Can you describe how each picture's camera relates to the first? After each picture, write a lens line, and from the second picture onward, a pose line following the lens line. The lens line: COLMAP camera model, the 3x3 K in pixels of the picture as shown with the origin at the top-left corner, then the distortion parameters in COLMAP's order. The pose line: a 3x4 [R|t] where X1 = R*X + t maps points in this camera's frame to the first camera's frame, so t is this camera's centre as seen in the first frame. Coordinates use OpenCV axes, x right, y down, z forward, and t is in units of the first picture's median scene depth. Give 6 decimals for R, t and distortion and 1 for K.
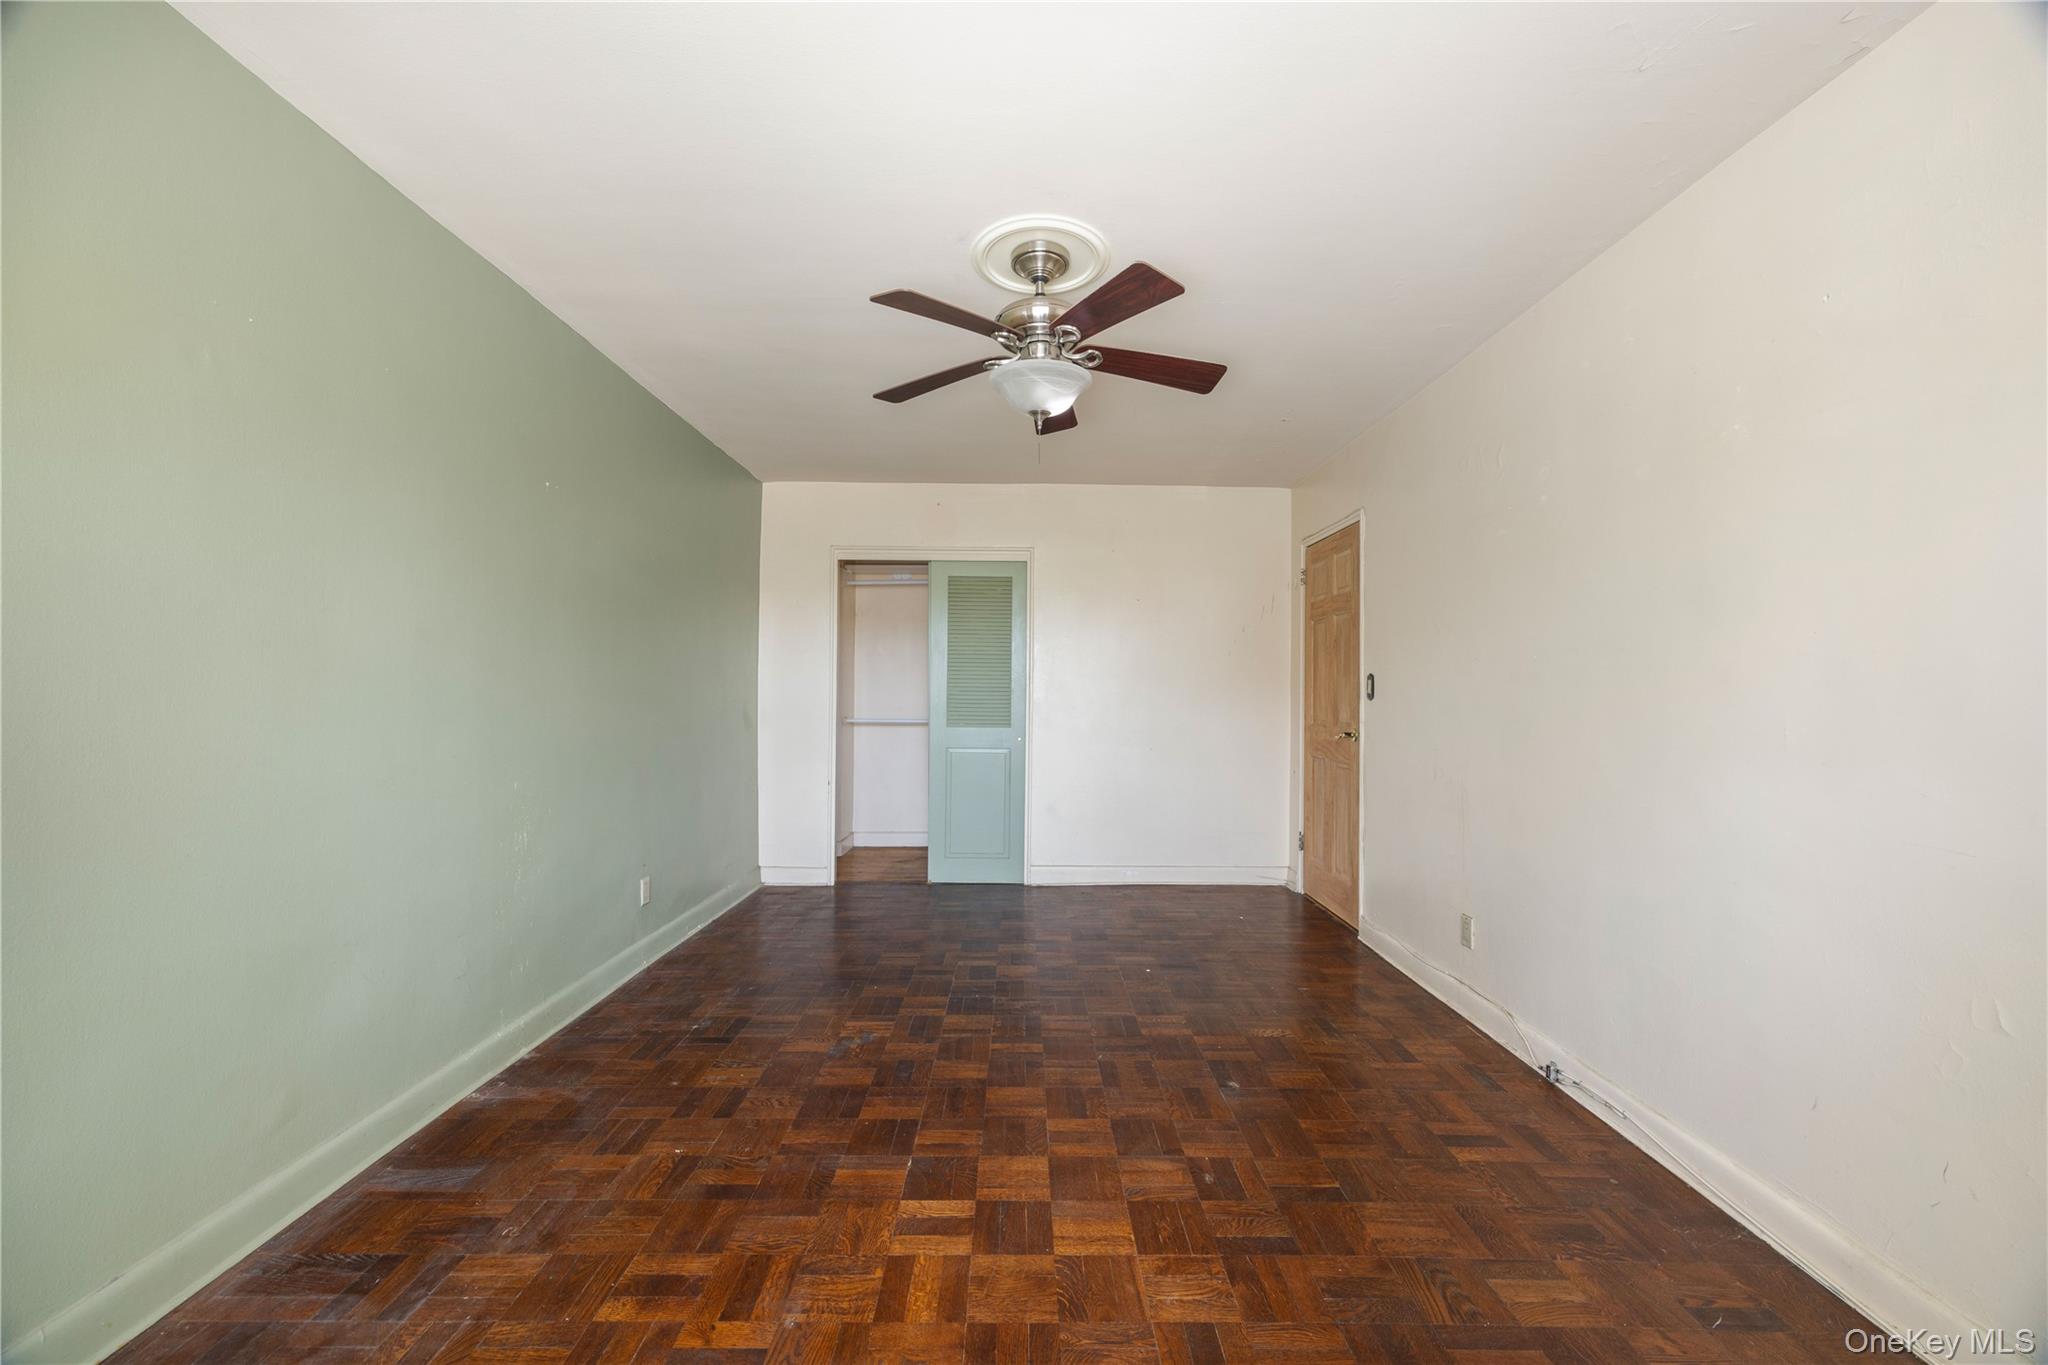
lens RADIAL K [[785.1, 0, 1019.7], [0, 785.1, 703.3], [0, 0, 1]] dist [-0.002027, 0.000150]
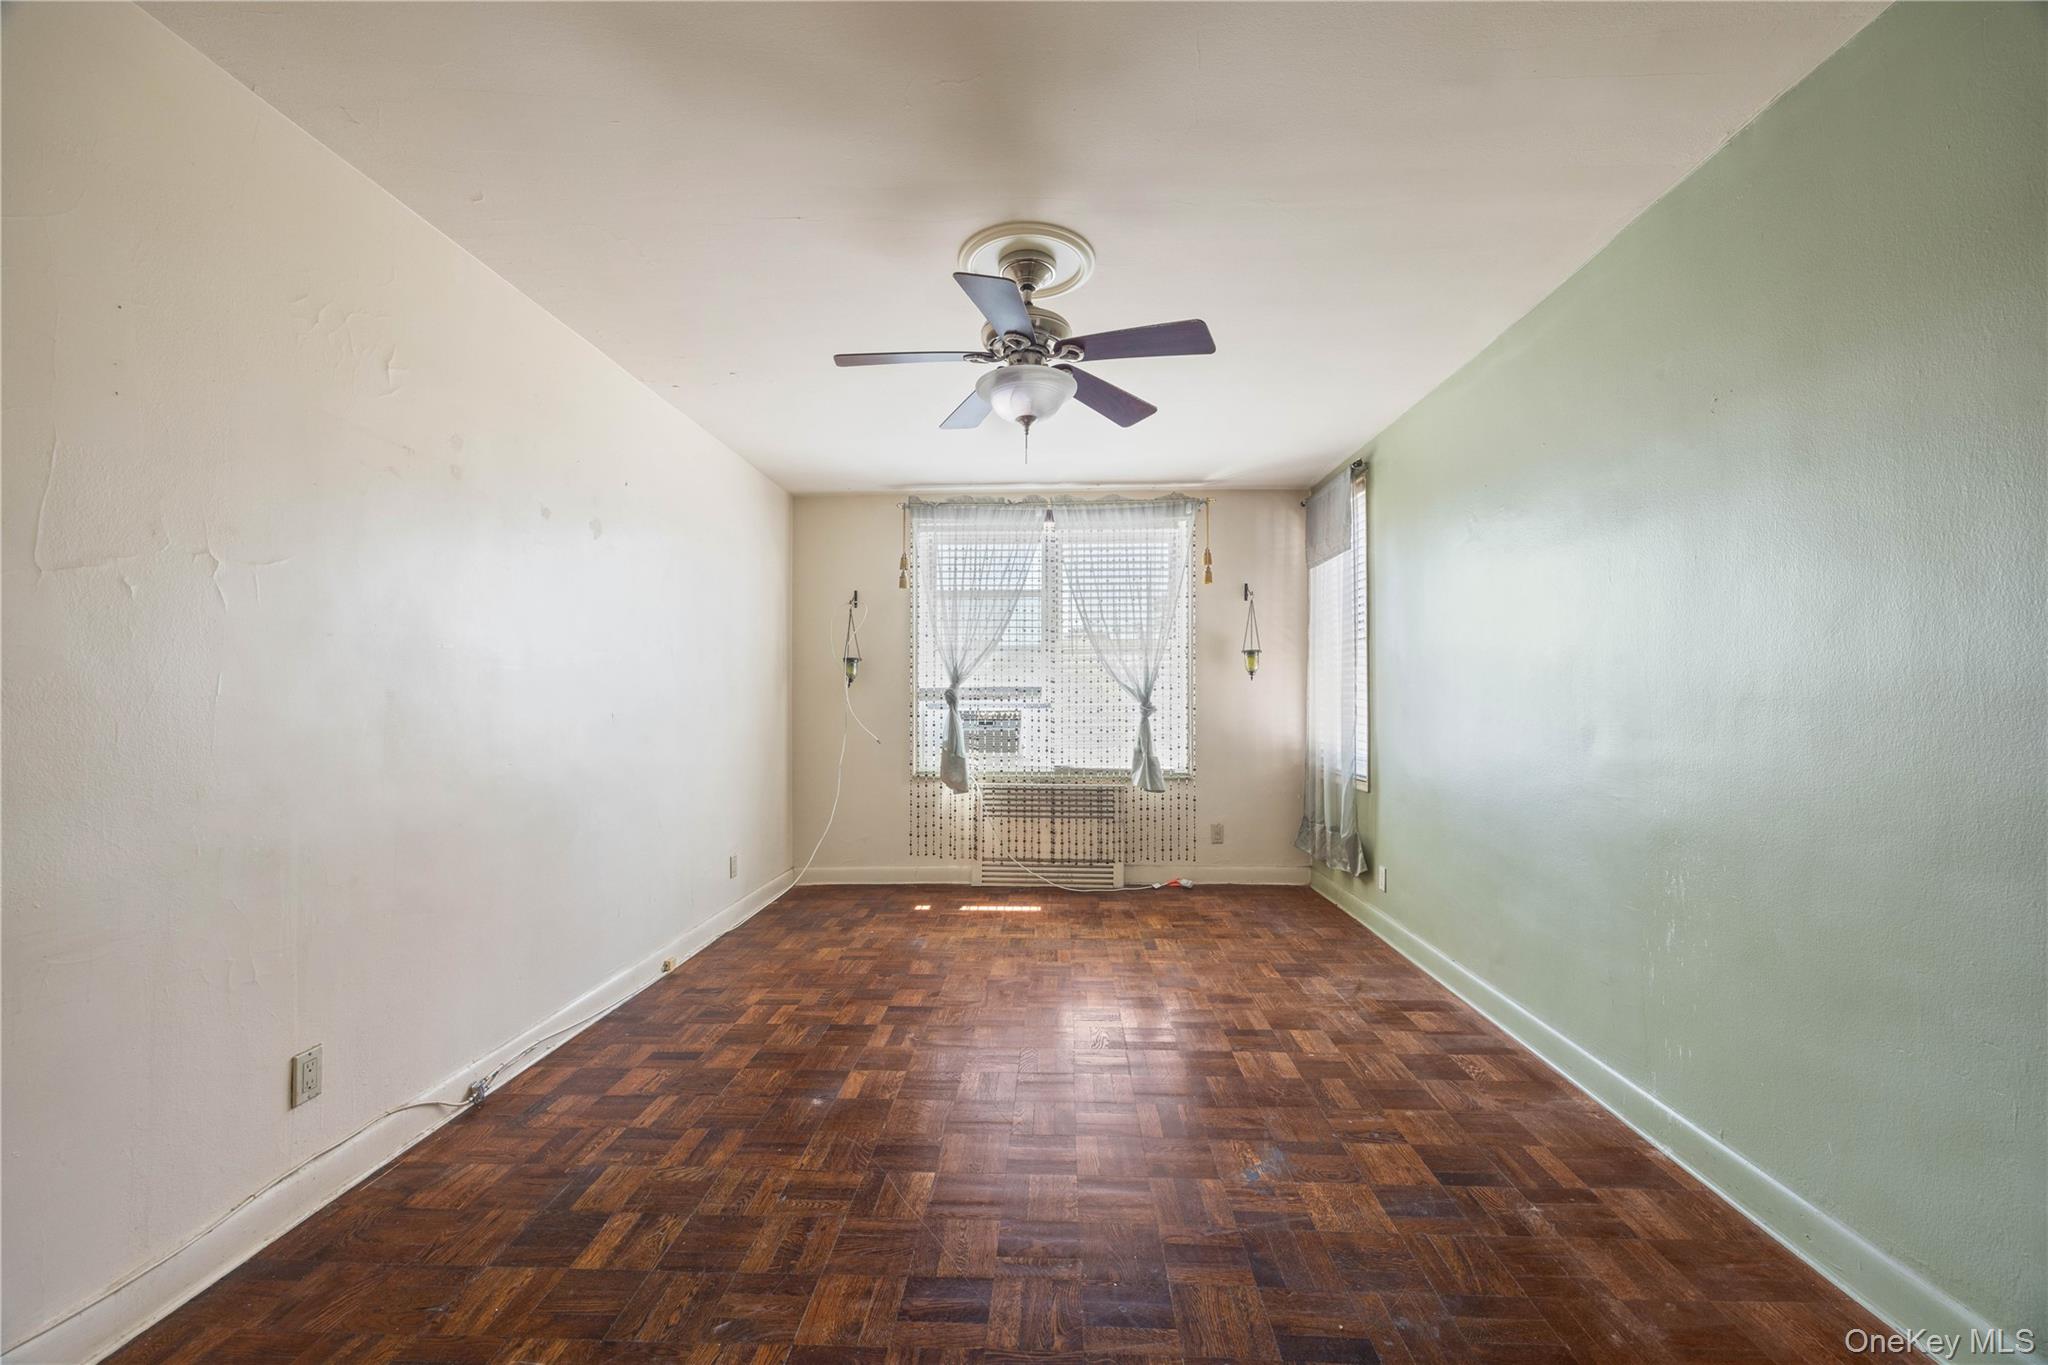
lens RADIAL K [[785.1, 0, 1019.7], [0, 785.1, 703.3], [0, 0, 1]] dist [-0.002027, 0.000150]
pose [[-0.998765, -0.010376, 0.048586, -0.011952], [-0.009924, 0.999905, 0.009523, -0.010231], [-0.048680, 0.009029, -0.998774, 1.823685]]
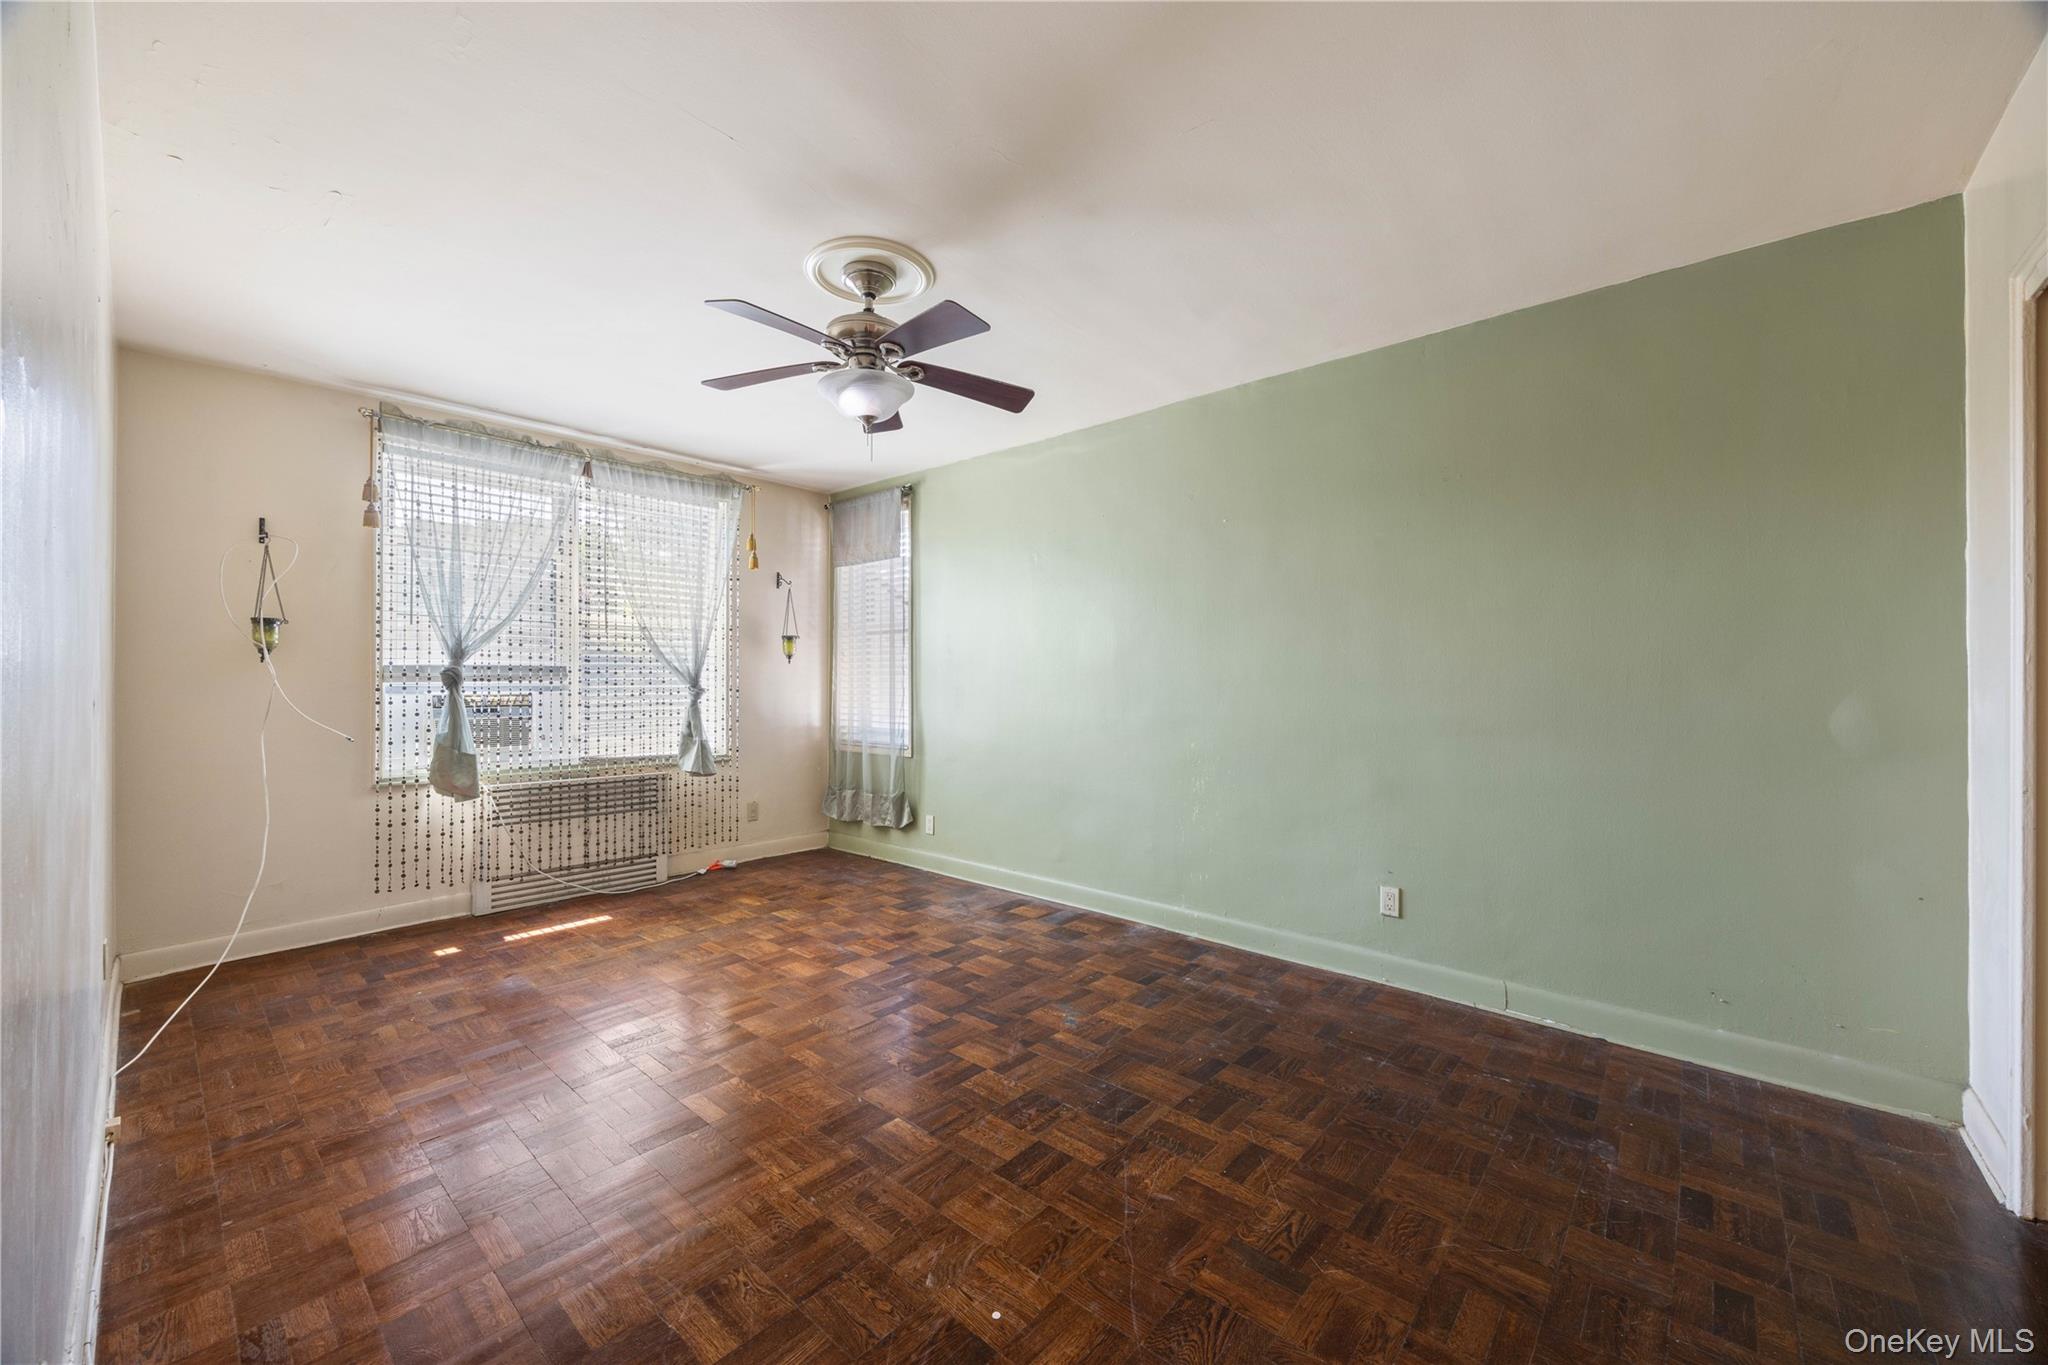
lens RADIAL K [[780.7, 0, 1025.2], [0, 780.7, 696.5], [0, 0, 1]] dist [-0.001249, 0.000109]
pose [[-0.668510, 0.001023, -0.743703, 0.612226], [-0.011533, 0.999865, 0.011743, 0.000472], [0.743614, 0.016428, -0.668407, 1.711683]]
